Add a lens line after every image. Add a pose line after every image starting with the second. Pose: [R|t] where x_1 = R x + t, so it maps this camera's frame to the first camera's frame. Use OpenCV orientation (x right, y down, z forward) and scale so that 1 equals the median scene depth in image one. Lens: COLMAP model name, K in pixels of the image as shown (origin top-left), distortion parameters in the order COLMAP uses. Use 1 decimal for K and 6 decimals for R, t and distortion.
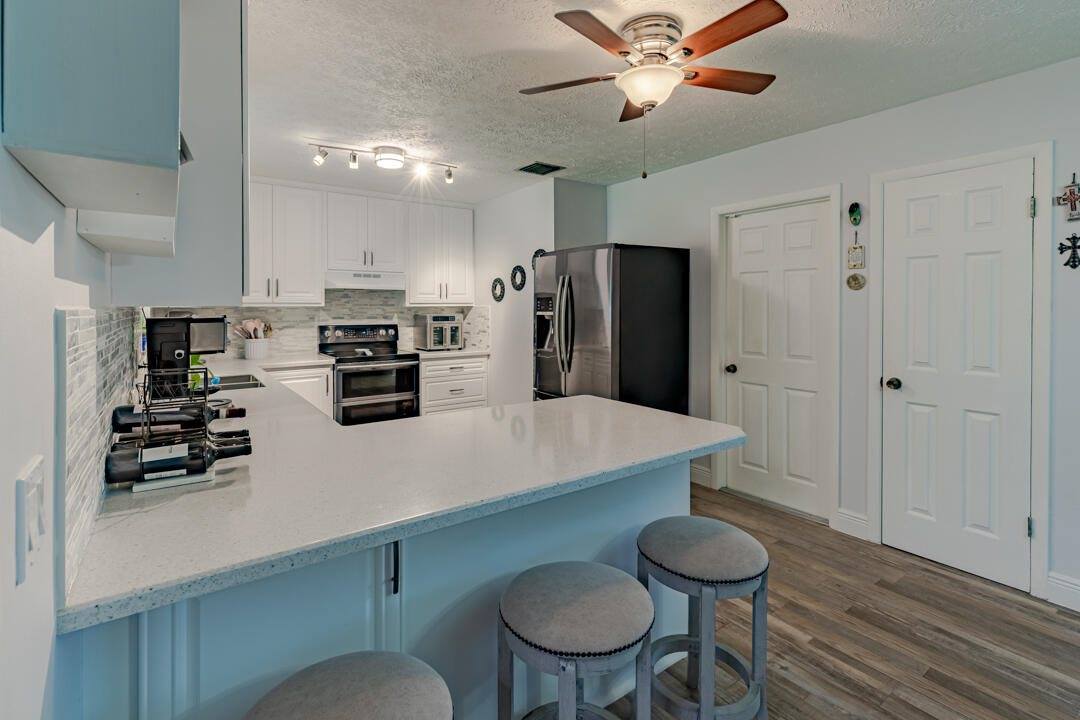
lens RADIAL K [[511.3, 0, 540.8], [0, 511.3, 314.0], [0, 0, 1]] dist [0.004402, -0.001912]
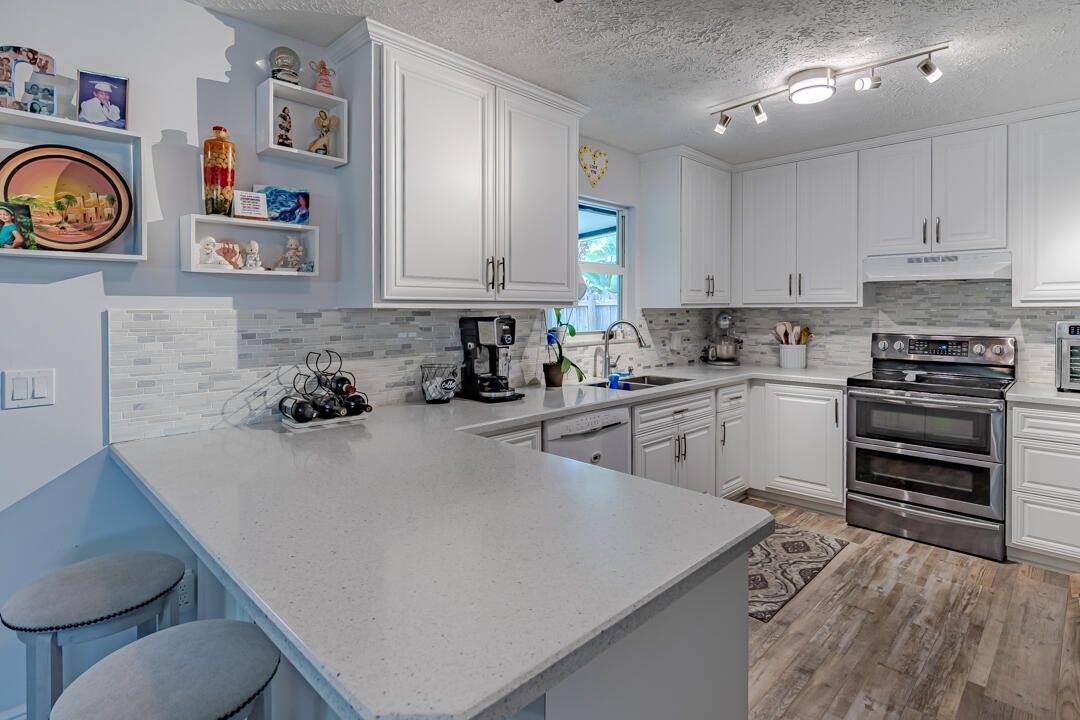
lens RADIAL K [[557.2, 0, 539.4], [0, 557.2, 311.6], [0, 0, 1]] dist [0.000517, 0.000127]
pose [[0.157783, 0.005363, -0.987459, 0.286550], [-0.012174, 0.999920, 0.003485, -0.005197], [0.987399, 0.011471, 0.157836, 0.406326]]
